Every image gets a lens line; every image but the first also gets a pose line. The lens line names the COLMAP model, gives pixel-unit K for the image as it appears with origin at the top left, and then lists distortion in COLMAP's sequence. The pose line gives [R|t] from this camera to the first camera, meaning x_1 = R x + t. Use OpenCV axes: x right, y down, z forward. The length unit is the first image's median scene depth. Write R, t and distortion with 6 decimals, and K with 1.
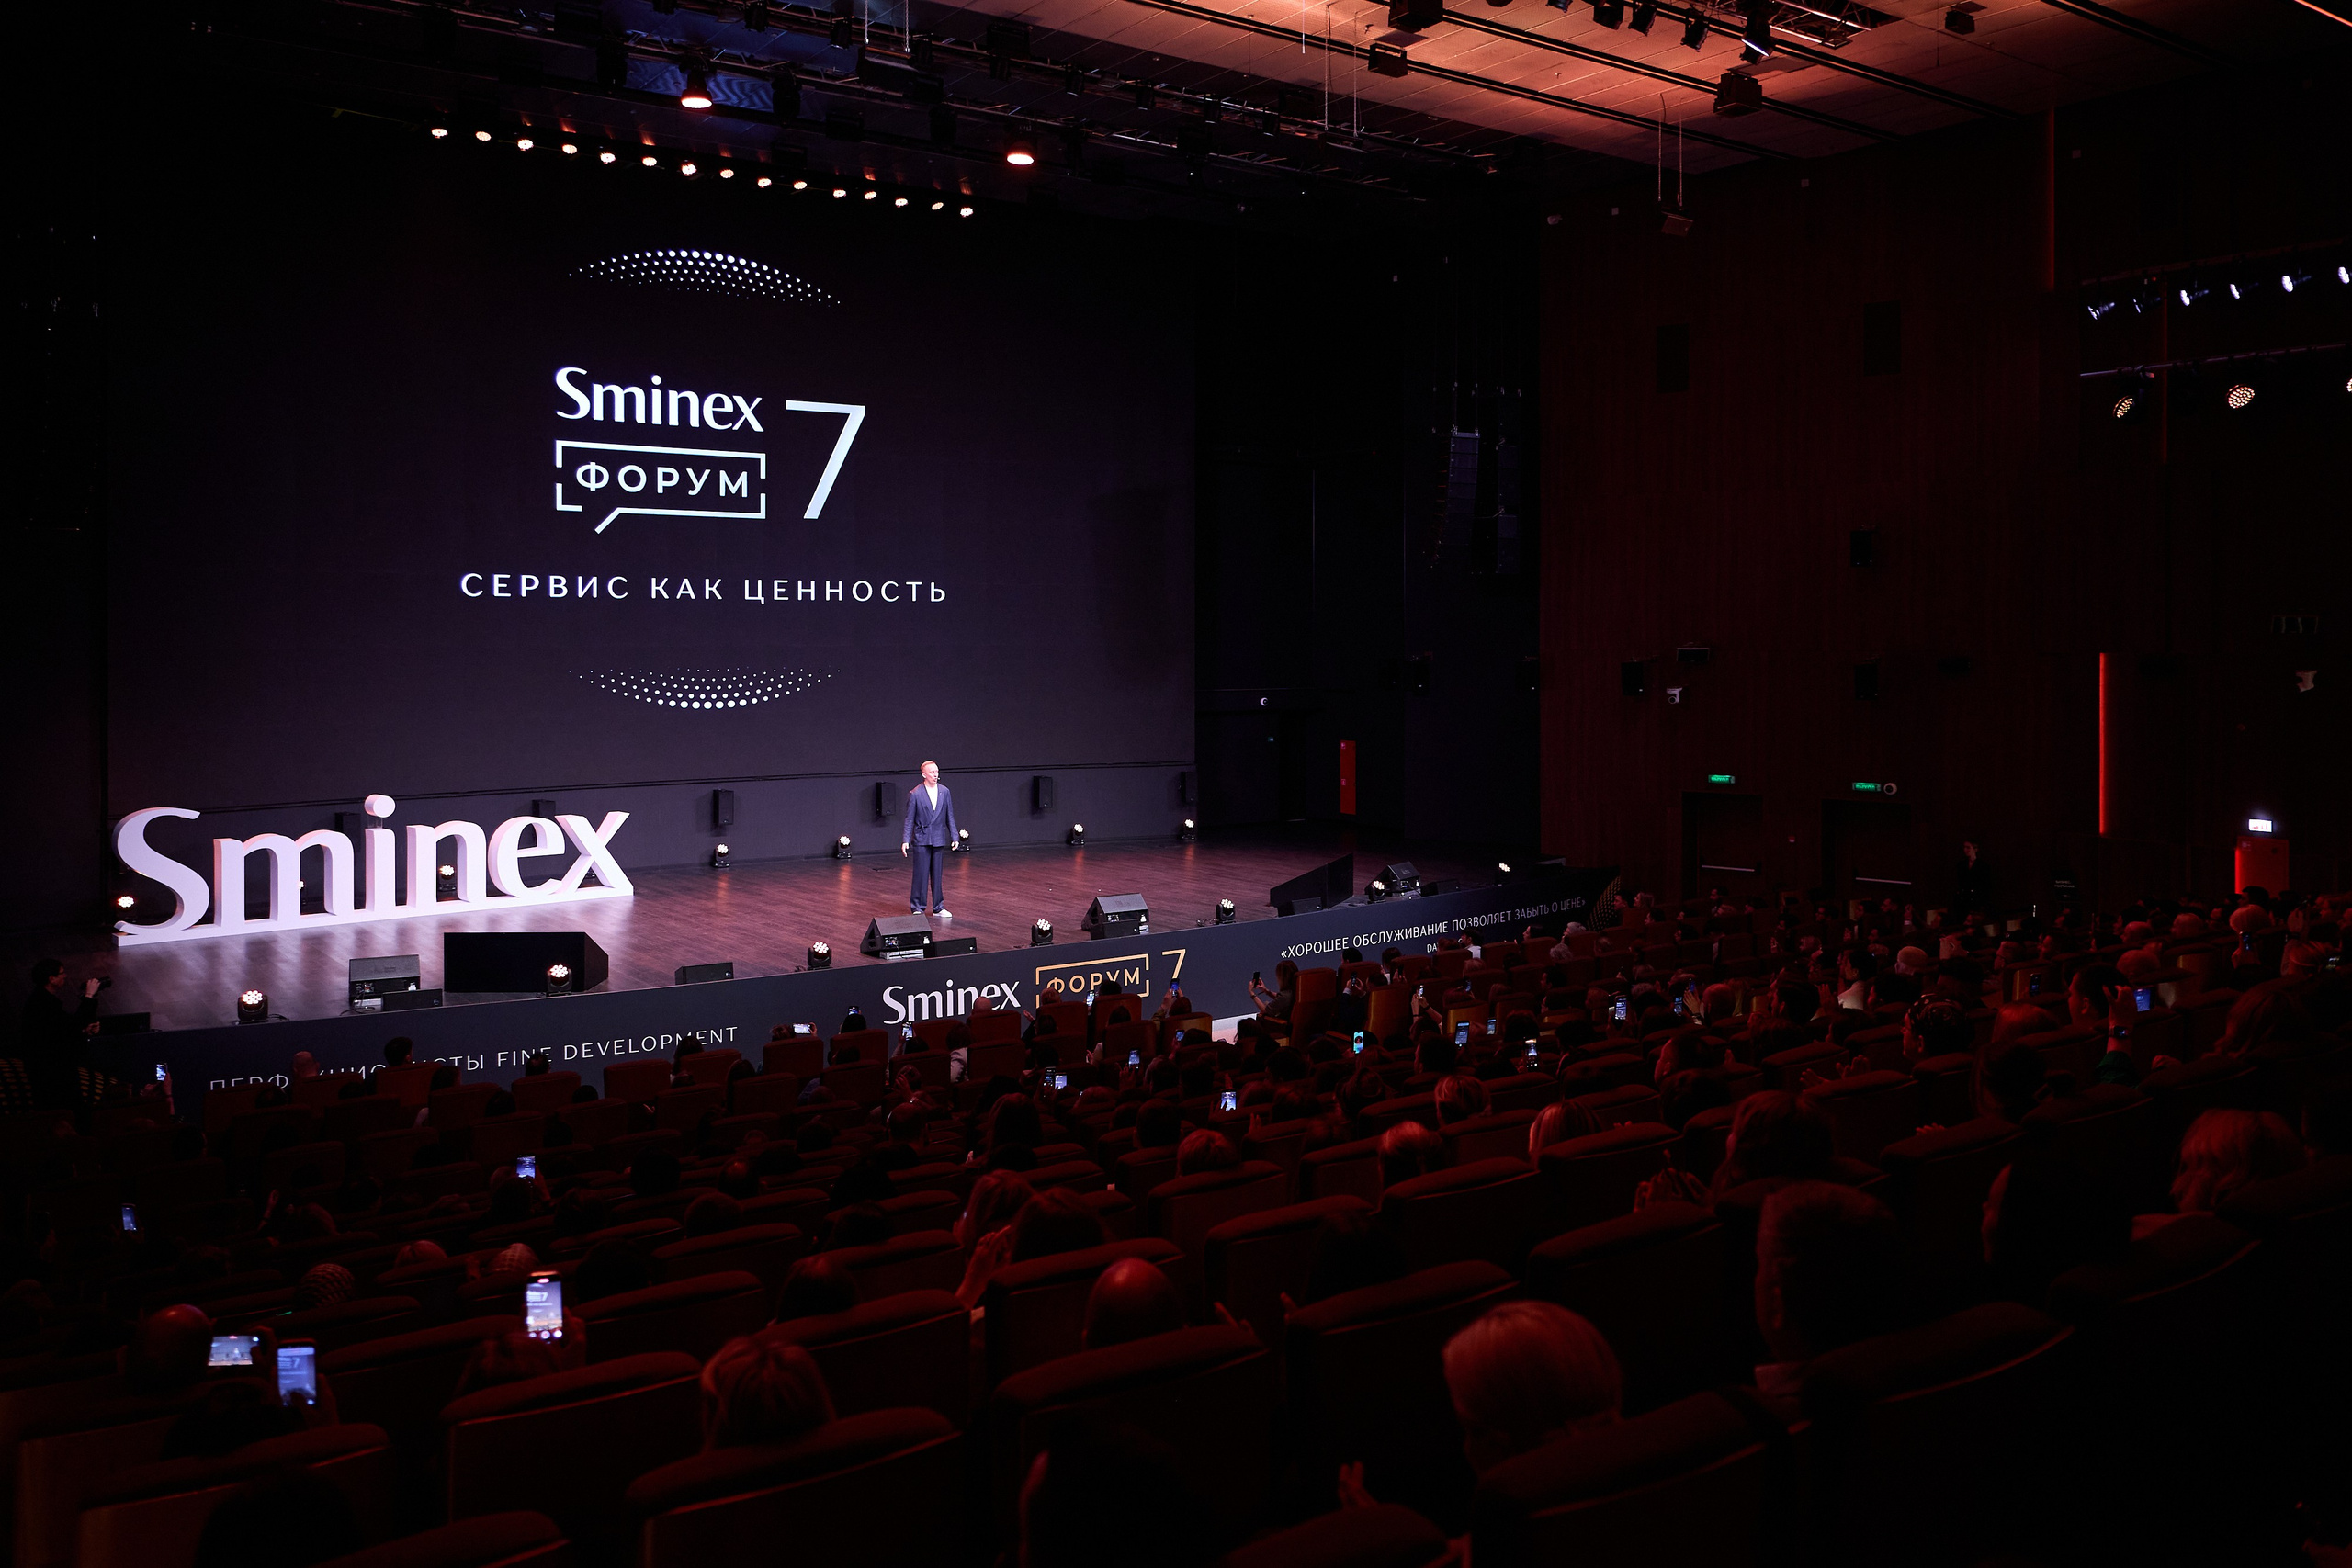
lens RADIAL K [[1817.4, 0, 1189.0], [0, 1817.4, 766.7], [0, 0, 1]] dist [-0.025820, 0.018798]
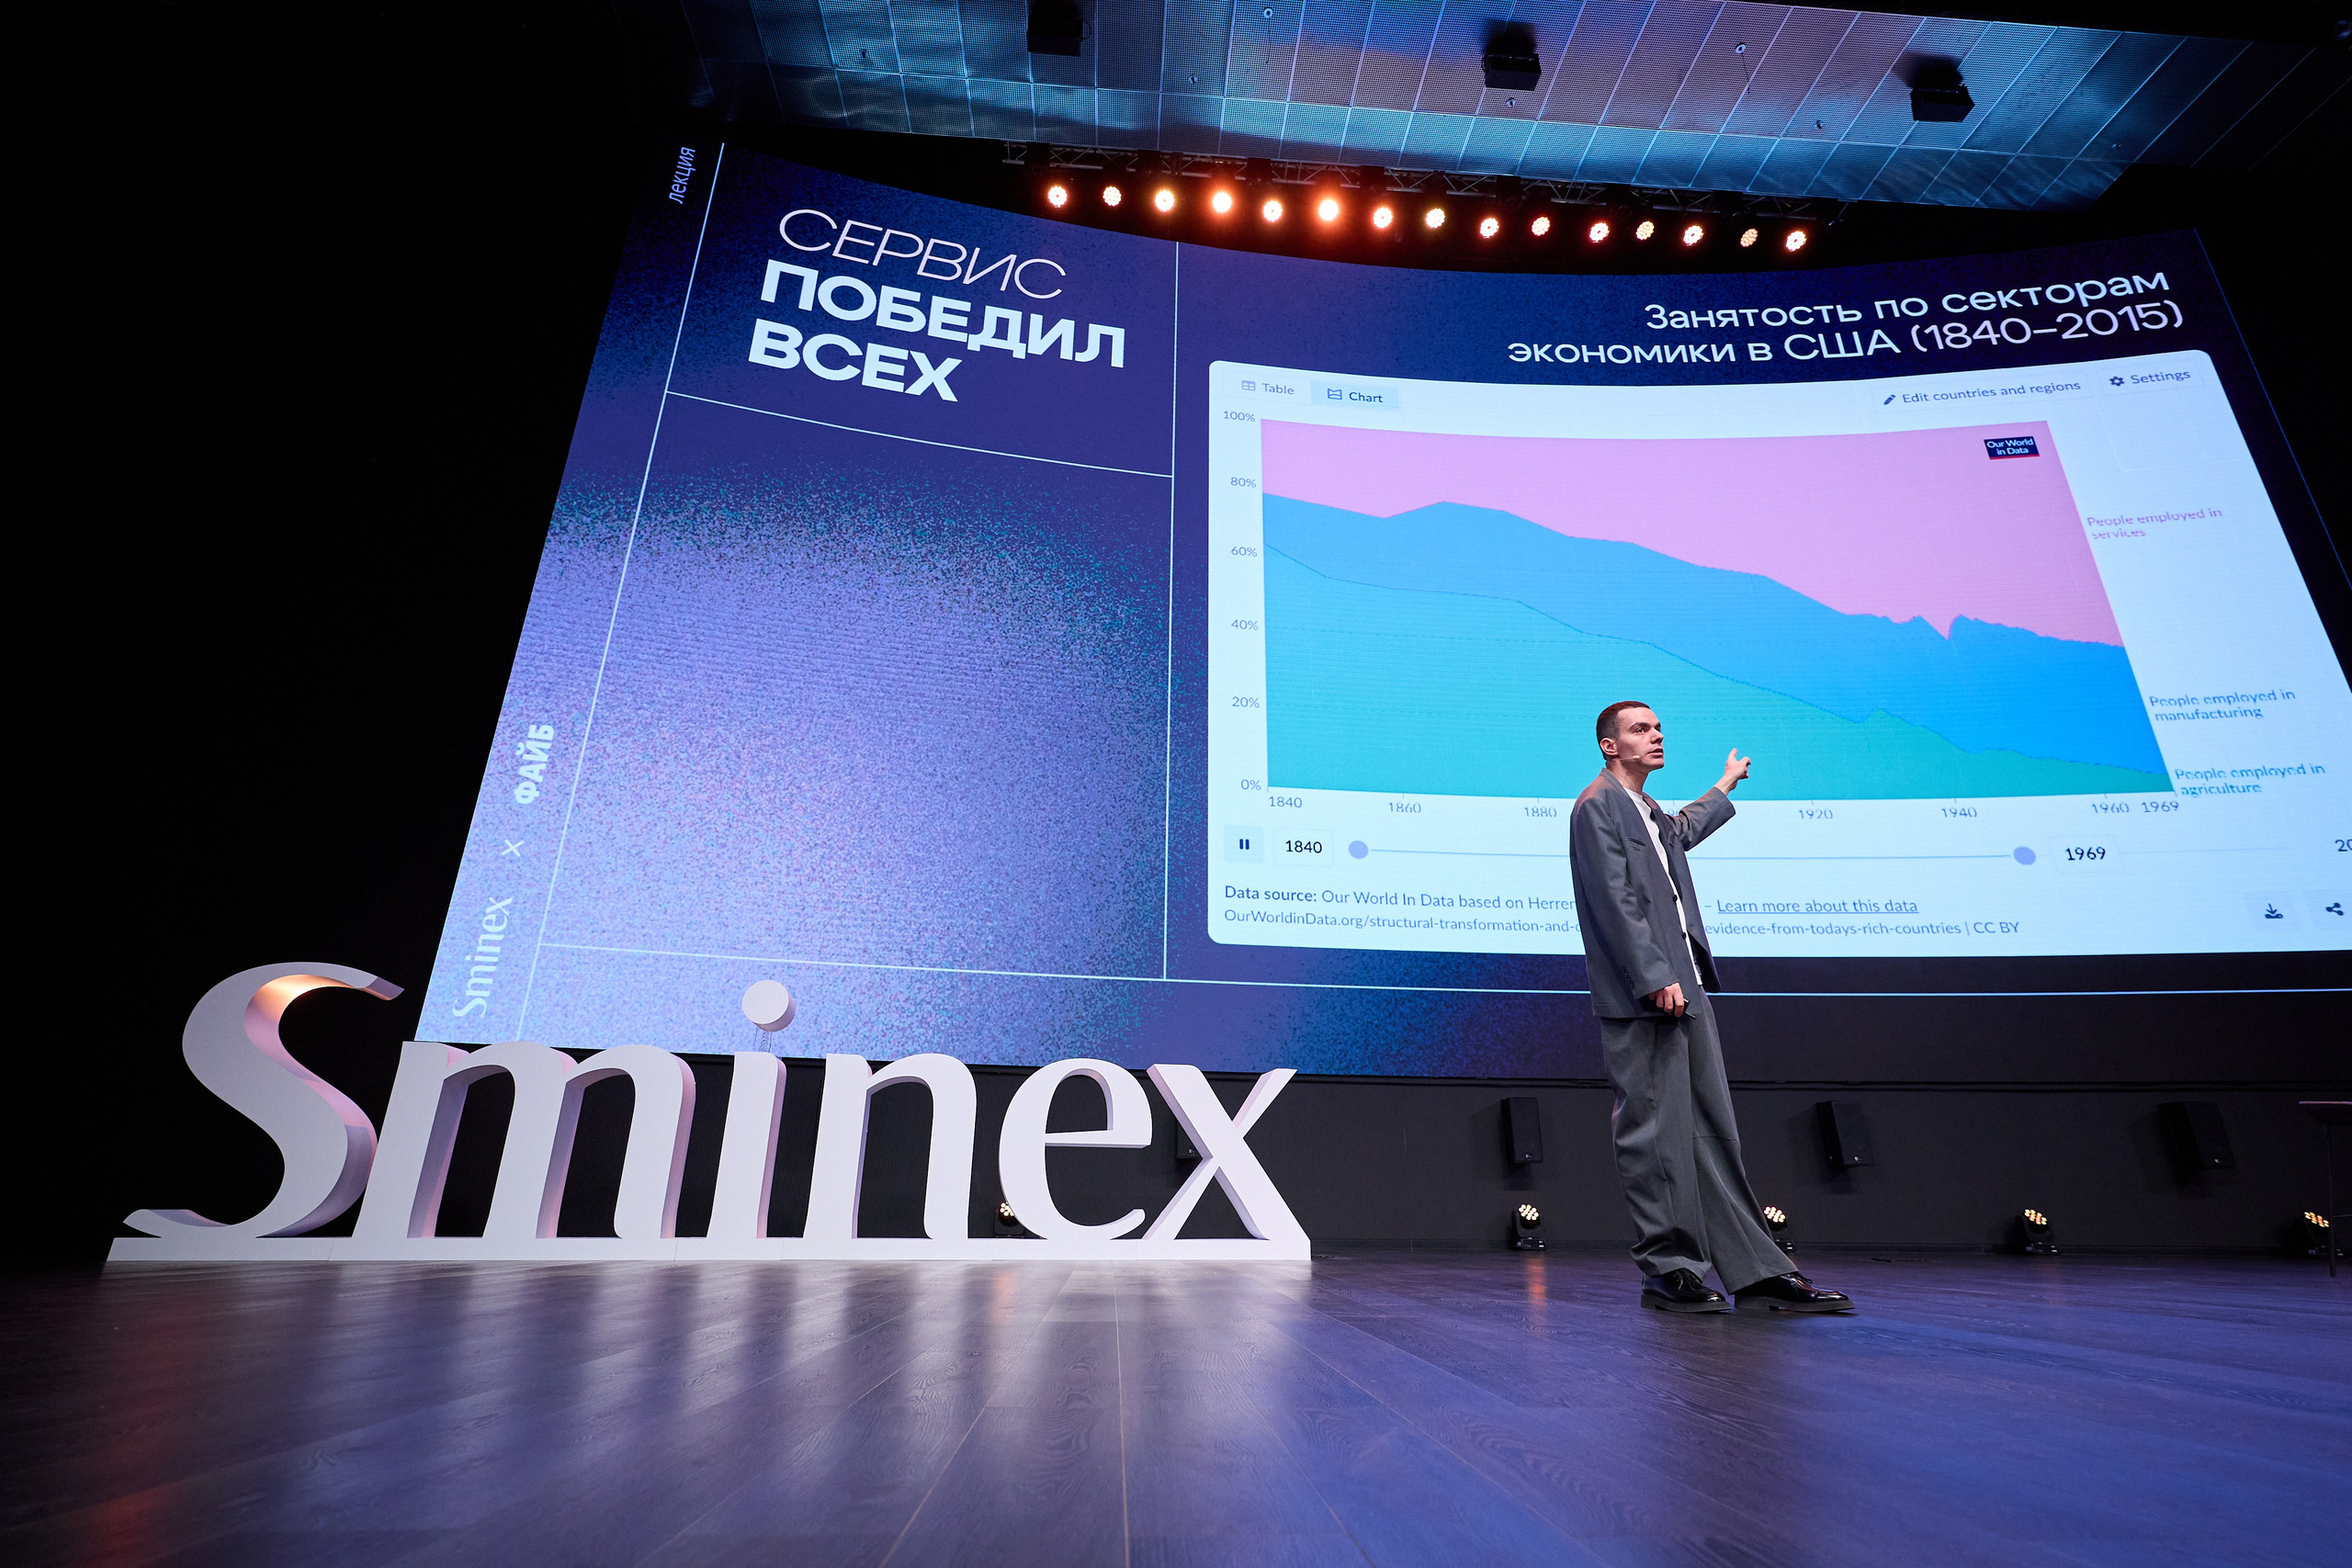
lens RADIAL K [[1138.0, 0, 1197.4], [0, 1138.0, 779.9], [0, 0, 1]] dist [-0.002386, -0.000685]
pose [[0.854781, -0.171595, -0.489801, -0.197411], [-0.047171, 0.914166, -0.402586, 0.084949], [0.516841, 0.367227, 0.773317, 0.820728]]
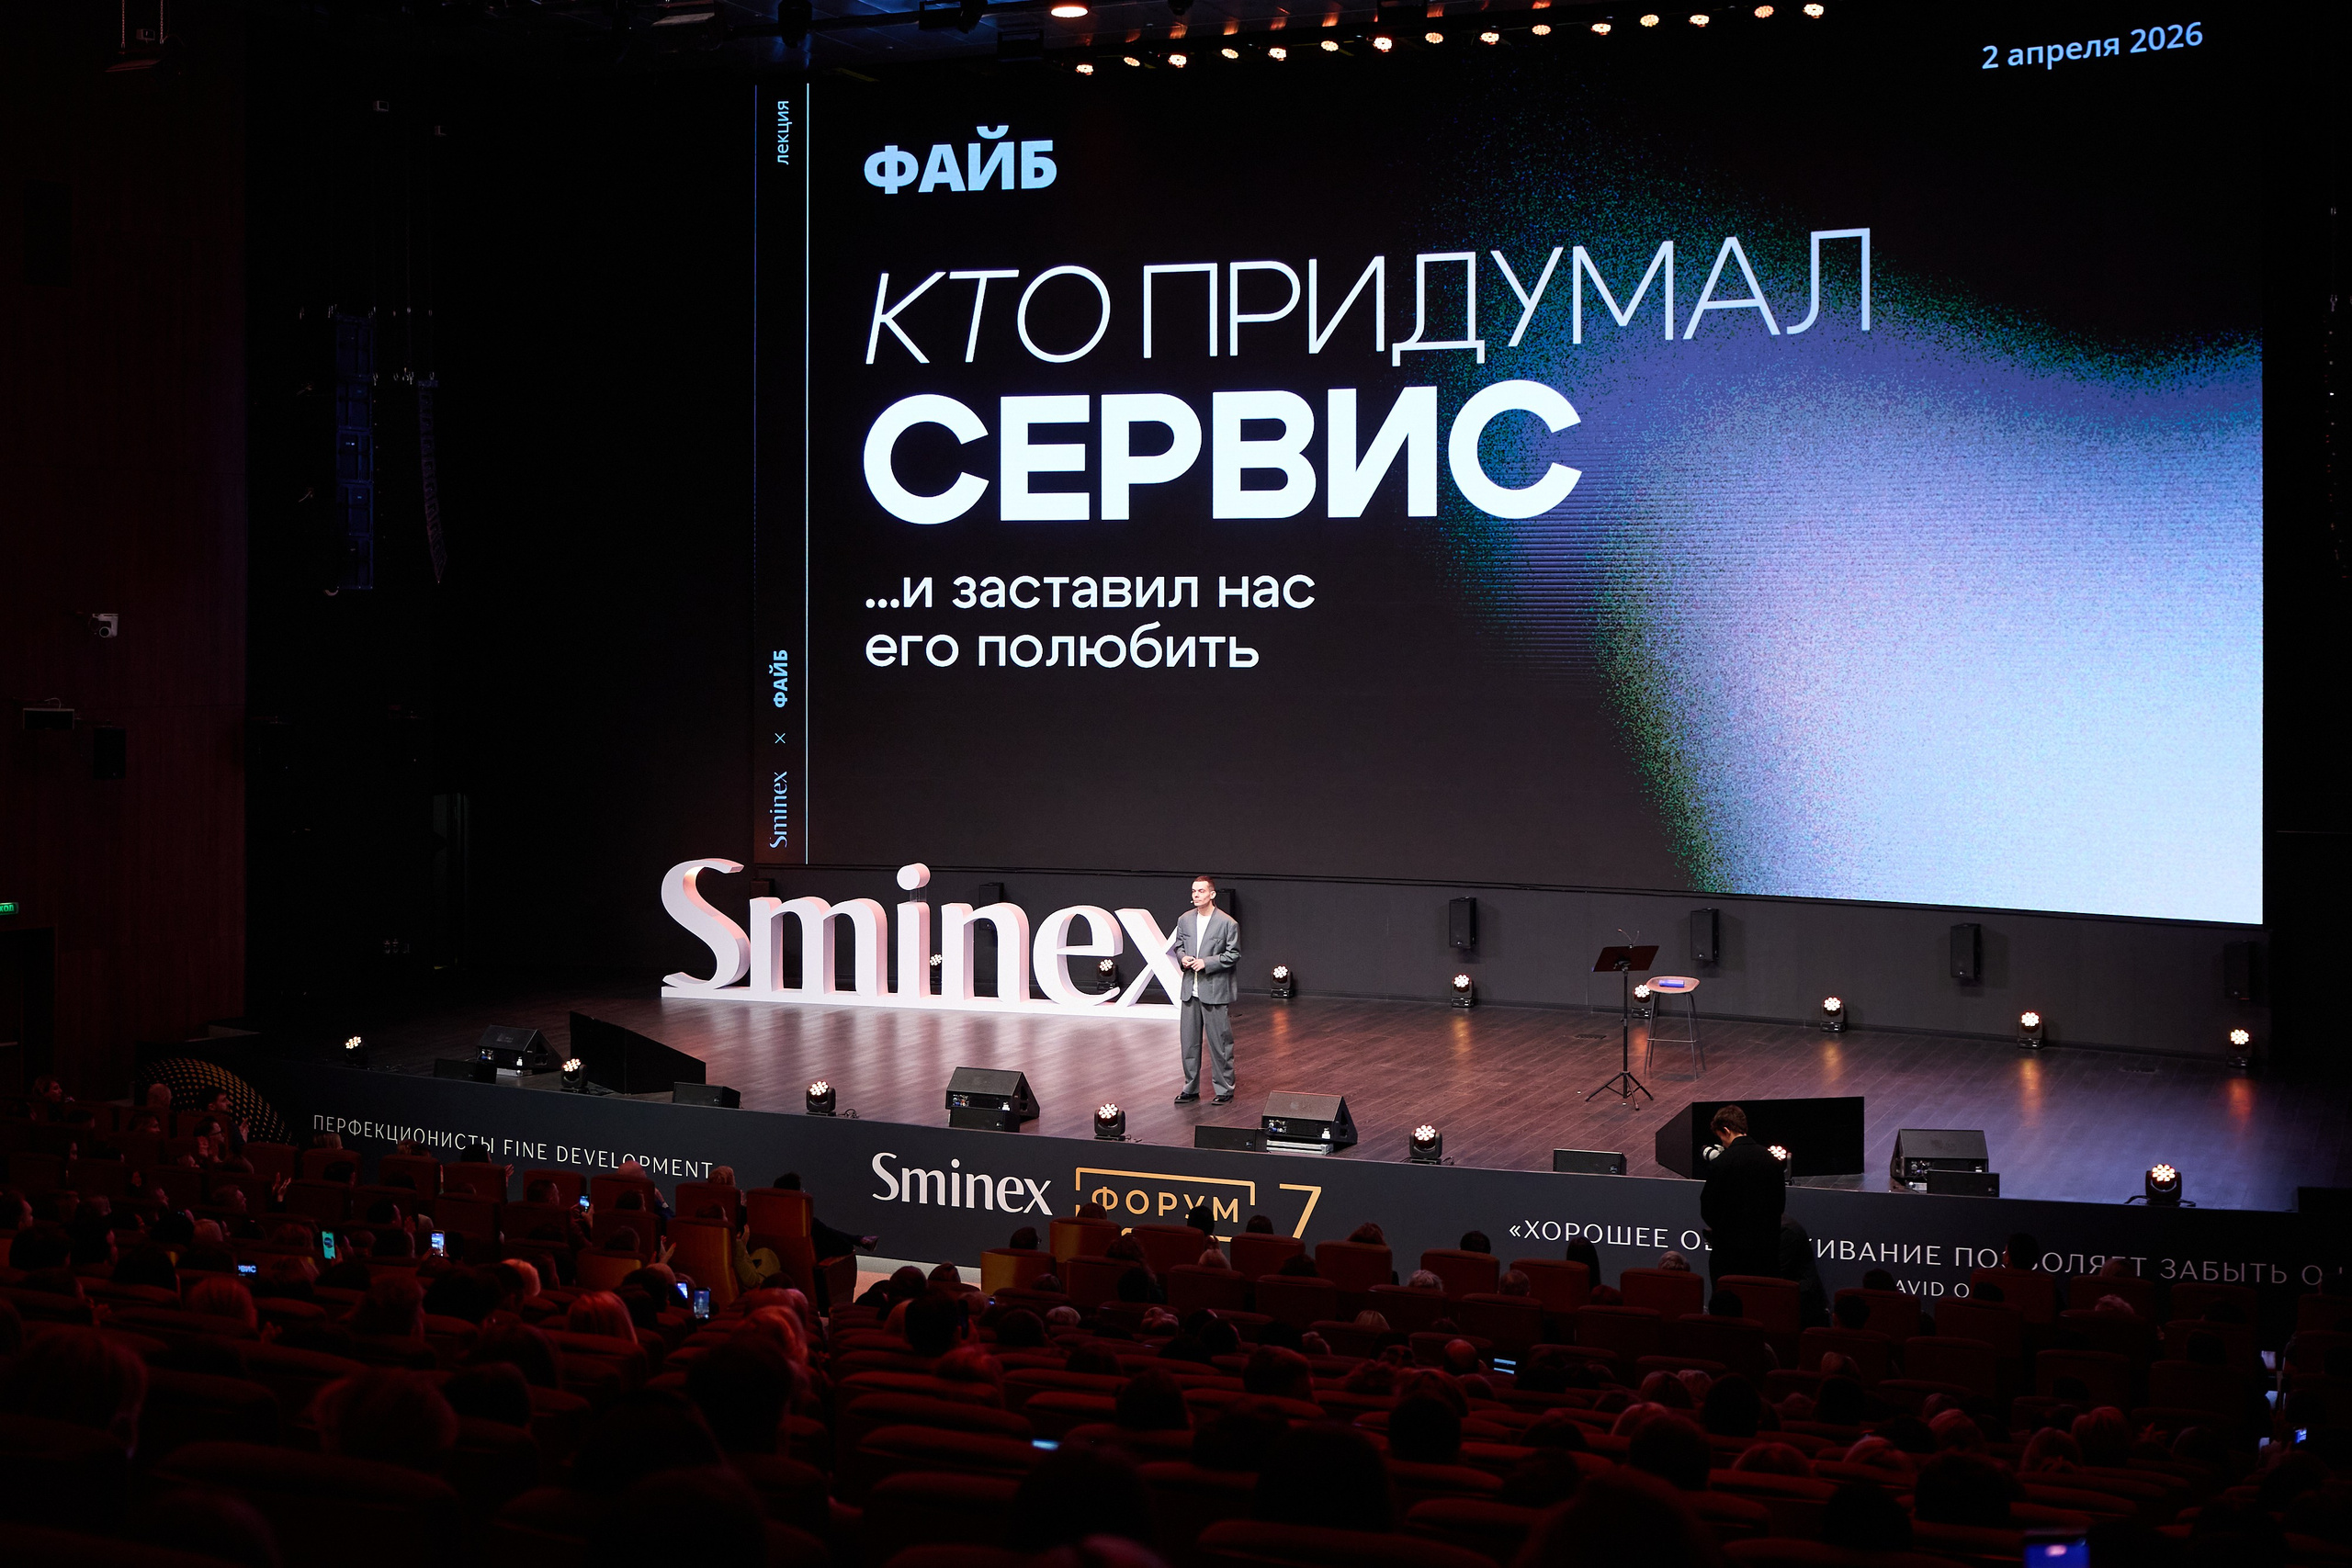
lens RADIAL K [[3096.0, 0, 1167.5], [0, 3096.0, 774.2], [0, 0, 1]] dist [-0.028656, 0.000000]
pose [[0.541247, 0.059900, -0.838728, 0.885048], [-0.066094, 0.997404, 0.028581, -0.080089], [0.838262, 0.039965, 0.543801, 0.294621]]
